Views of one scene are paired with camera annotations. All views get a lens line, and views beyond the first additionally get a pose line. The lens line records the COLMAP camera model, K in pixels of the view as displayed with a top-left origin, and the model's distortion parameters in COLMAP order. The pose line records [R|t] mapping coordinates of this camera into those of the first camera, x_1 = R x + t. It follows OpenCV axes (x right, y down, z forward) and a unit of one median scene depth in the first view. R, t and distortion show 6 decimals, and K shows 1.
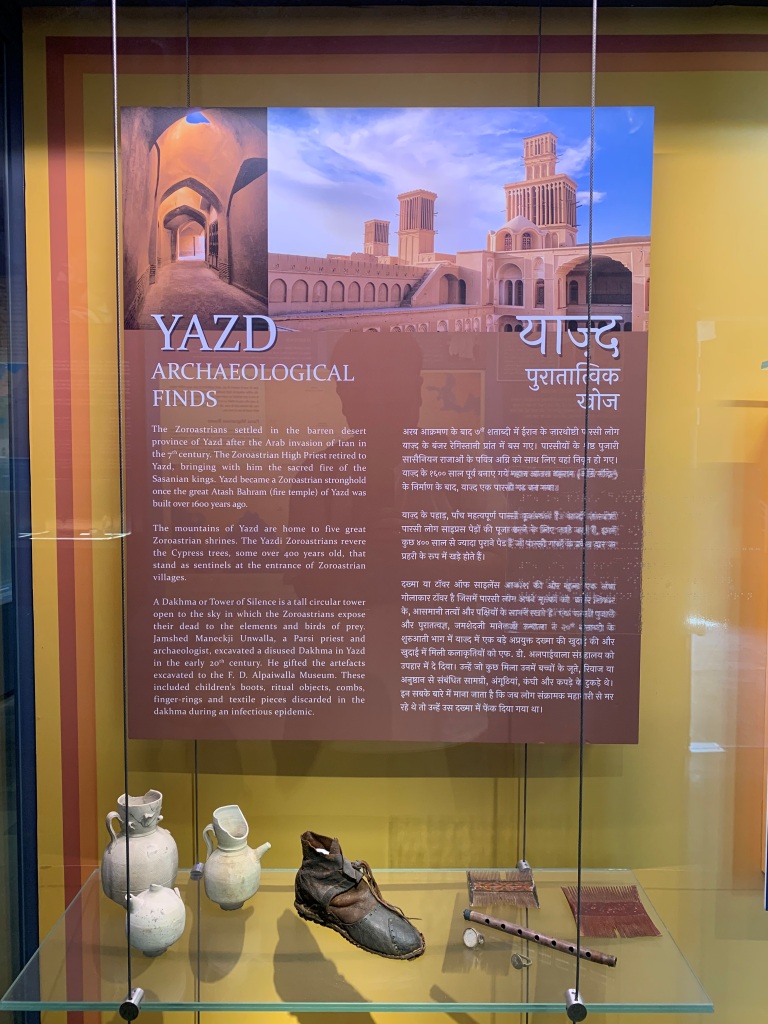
lens RADIAL K [[793.9, 0, 386.2], [0, 793.9, 522.2], [0, 0, 1]] dist [0.042849, -0.058806]
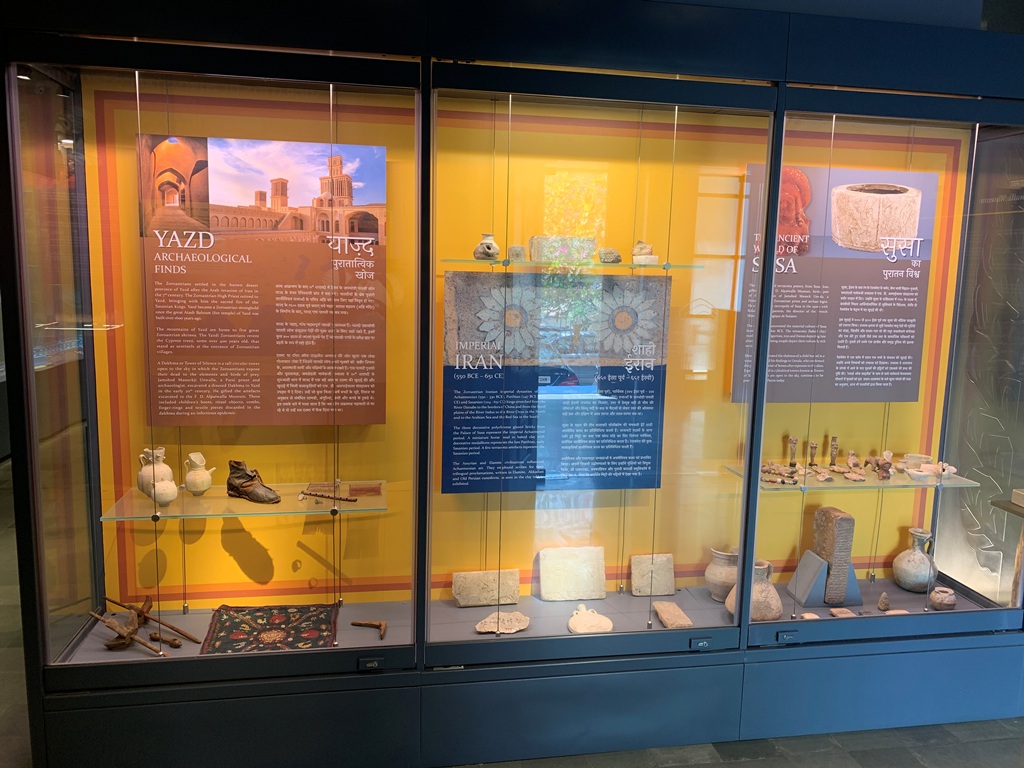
lens RADIAL K [[793.9, 0, 516.3], [0, 793.9, 373.9], [0, 0, 1]] dist [0.042849, -0.058806]
pose [[0.985156, -0.002207, 0.171647, 0.301767], [-0.013314, 0.995923, 0.089220, -0.078456], [-0.171144, -0.090181, 0.981110, -1.323407]]
